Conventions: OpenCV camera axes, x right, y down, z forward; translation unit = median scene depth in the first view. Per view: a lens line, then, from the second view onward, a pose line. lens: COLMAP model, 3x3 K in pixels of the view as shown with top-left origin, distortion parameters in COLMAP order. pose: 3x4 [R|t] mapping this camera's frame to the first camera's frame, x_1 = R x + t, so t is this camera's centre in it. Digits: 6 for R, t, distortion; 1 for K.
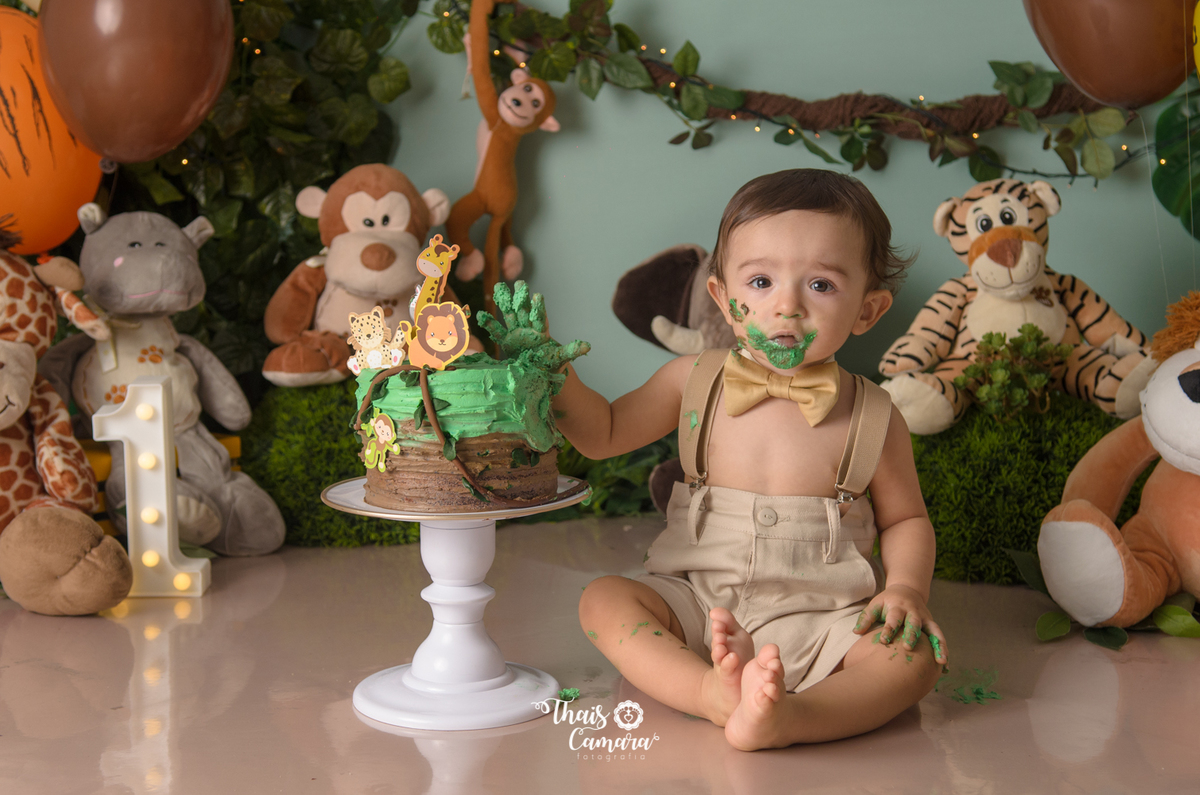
lens RADIAL K [[1841.9, 0, 597.7], [0, 1841.9, 386.7], [0, 0, 1]] dist [0.129163, 0.000000]
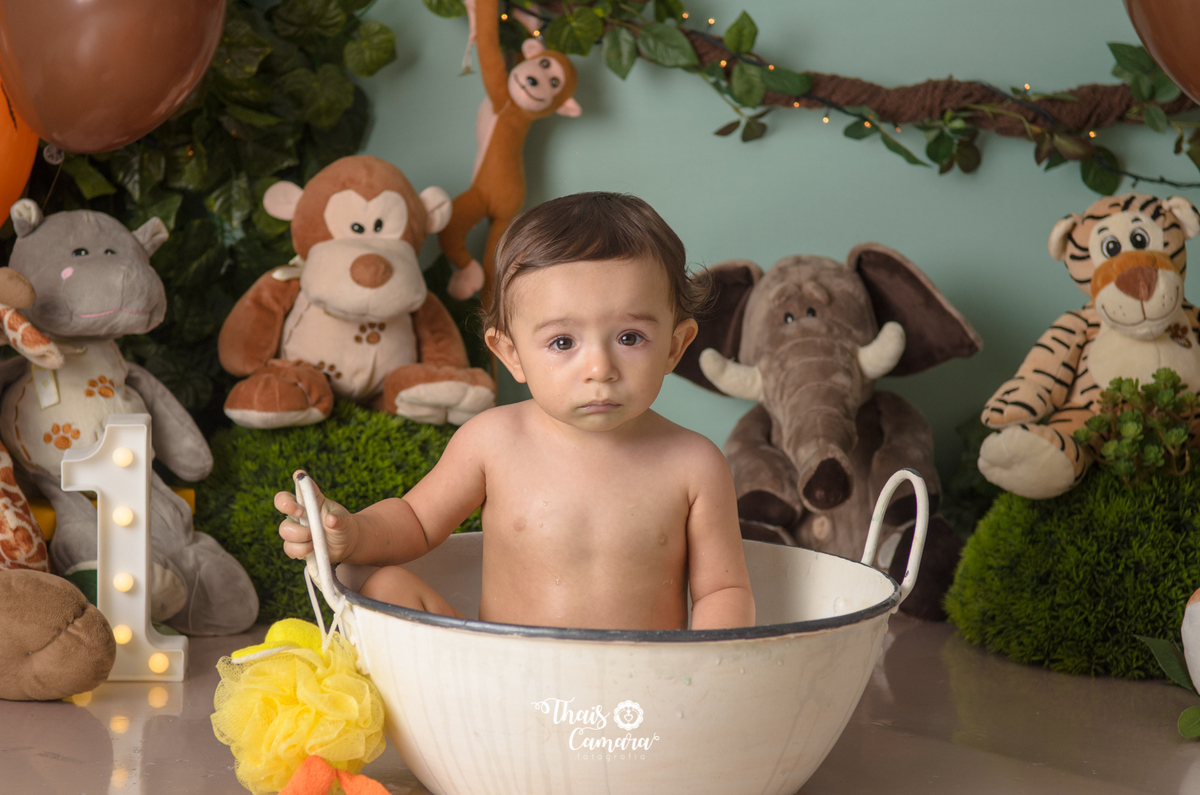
lens RADIAL K [[2740.7, 0, 600.8], [0, 2740.7, 386.1], [0, 0, 1]] dist [0.257600, 0.000000]
pose [[0.997774, 0.017165, 0.064435, -0.096109], [-0.016142, 0.999736, -0.016369, -0.001208], [-0.064699, 0.015293, 0.997788, -0.217070]]
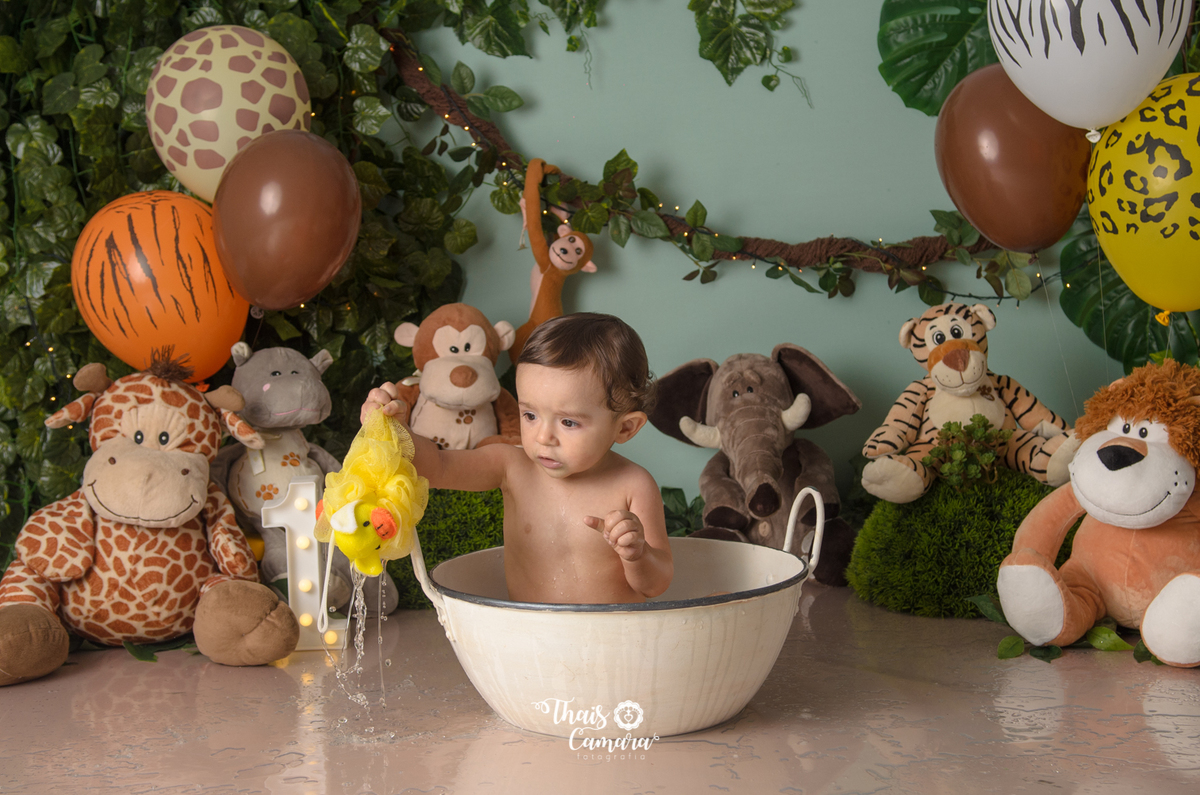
lens RADIAL K [[1659.6, 0, 613.9], [0, 1659.6, 363.2], [0, 0, 1]] dist [0.060415, 0.000000]
pose [[0.998677, -0.028781, 0.042614, -0.065022], [0.031700, 0.997080, -0.069476, 0.002893], [-0.040489, 0.070735, 0.996673, -0.138208]]
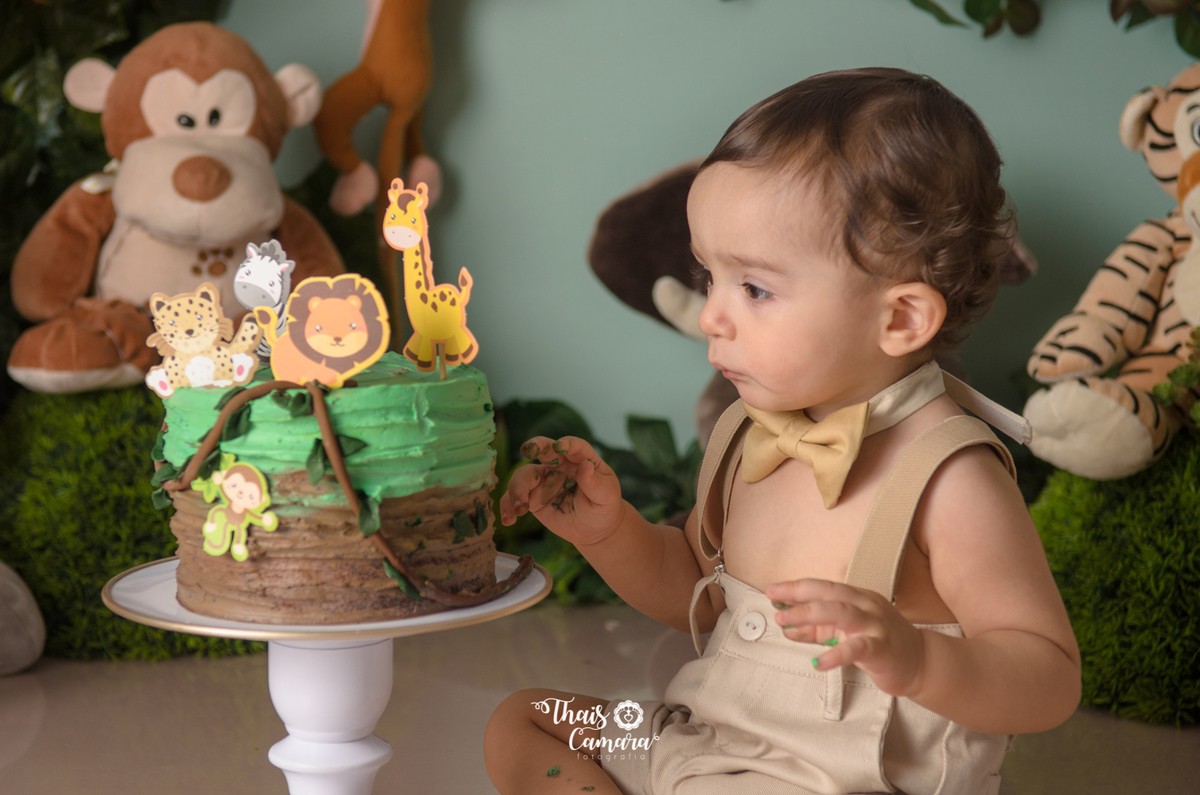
lens RADIAL K [[2914.1, 0, 602.2], [0, 2914.1, 372.9], [0, 0, 1]] dist [0.252640, 0.000000]
pose [[0.999813, 0.004176, 0.018881, -0.005930], [-0.004395, 0.999924, 0.011559, -0.018583], [-0.018831, -0.011639, 0.999755, 0.038579]]
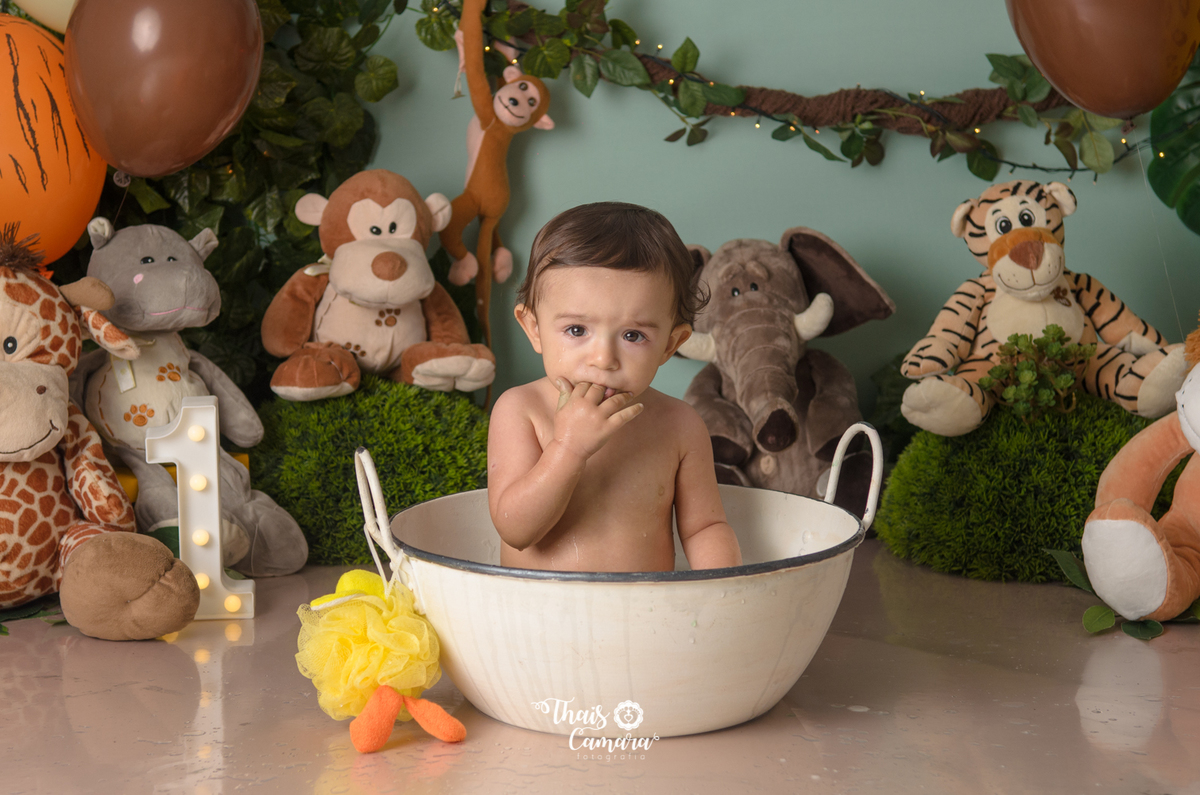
lens RADIAL K [[2223.3, 0, 581.1], [0, 2223.3, 372.4], [0, 0, 1]] dist [0.184312, 0.000000]
pose [[0.995210, -0.020629, 0.095559, -0.132964], [0.020319, 0.999785, 0.004210, -0.017240], [-0.095626, -0.002248, 0.995415, -0.181674]]
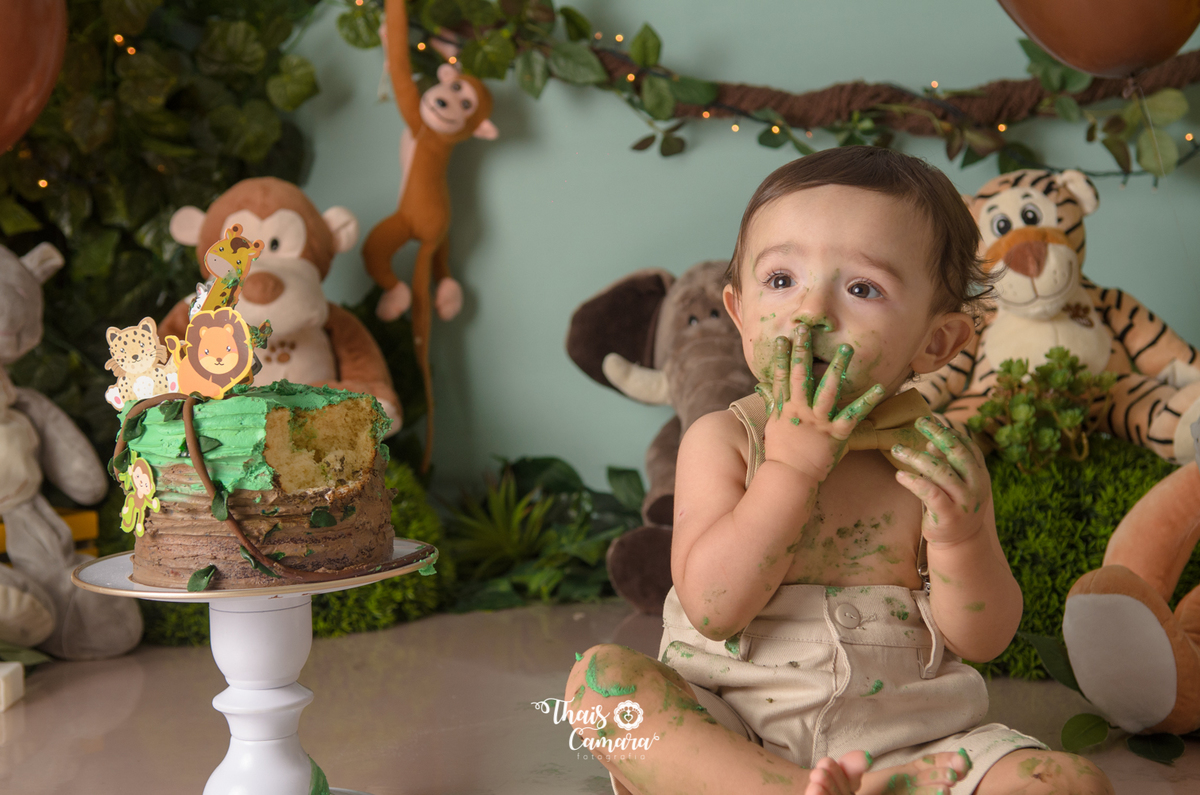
lens RADIAL K [[1979.5, 0, 601.0], [0, 1979.5, 368.0], [0, 0, 1]] dist [0.180790, 0.000000]
pose [[0.998366, -0.022013, -0.052735, 0.077535], [0.018810, 0.997993, -0.060473, 0.021556], [0.053961, 0.059382, 0.996776, 0.131573]]
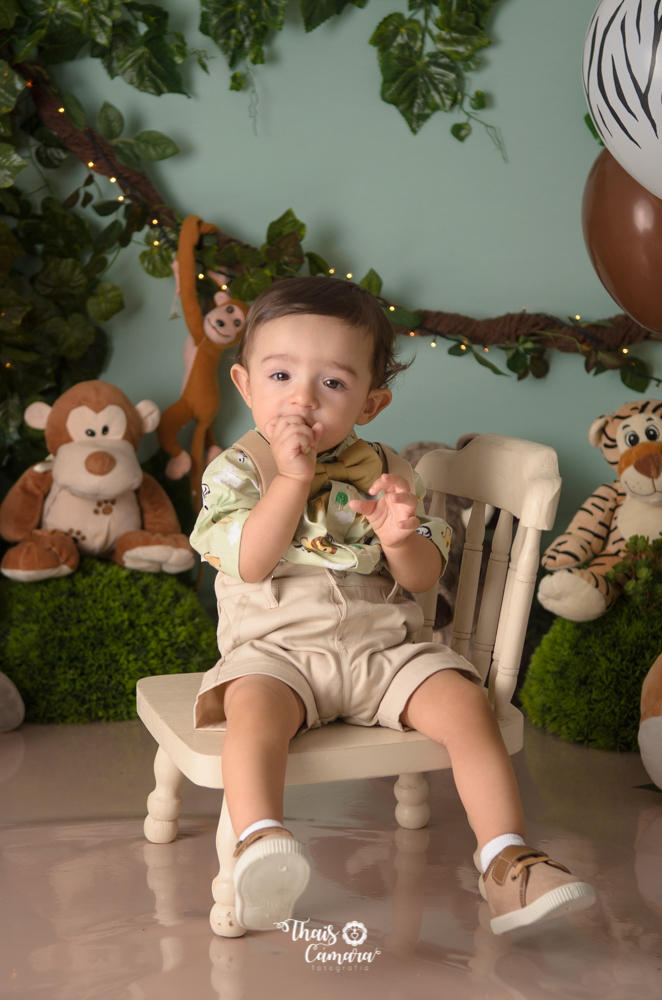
lens RADIAL K [[1978.0, 0, 311.4], [0, 1978.0, 503.0], [0, 0, 1]] dist [0.171270, 0.000000]
pose [[0.999548, -0.006694, 0.029323, -0.026415], [0.006524, 0.999961, 0.005877, -0.054812], [-0.029361, -0.005683, 0.999553, -0.226560]]
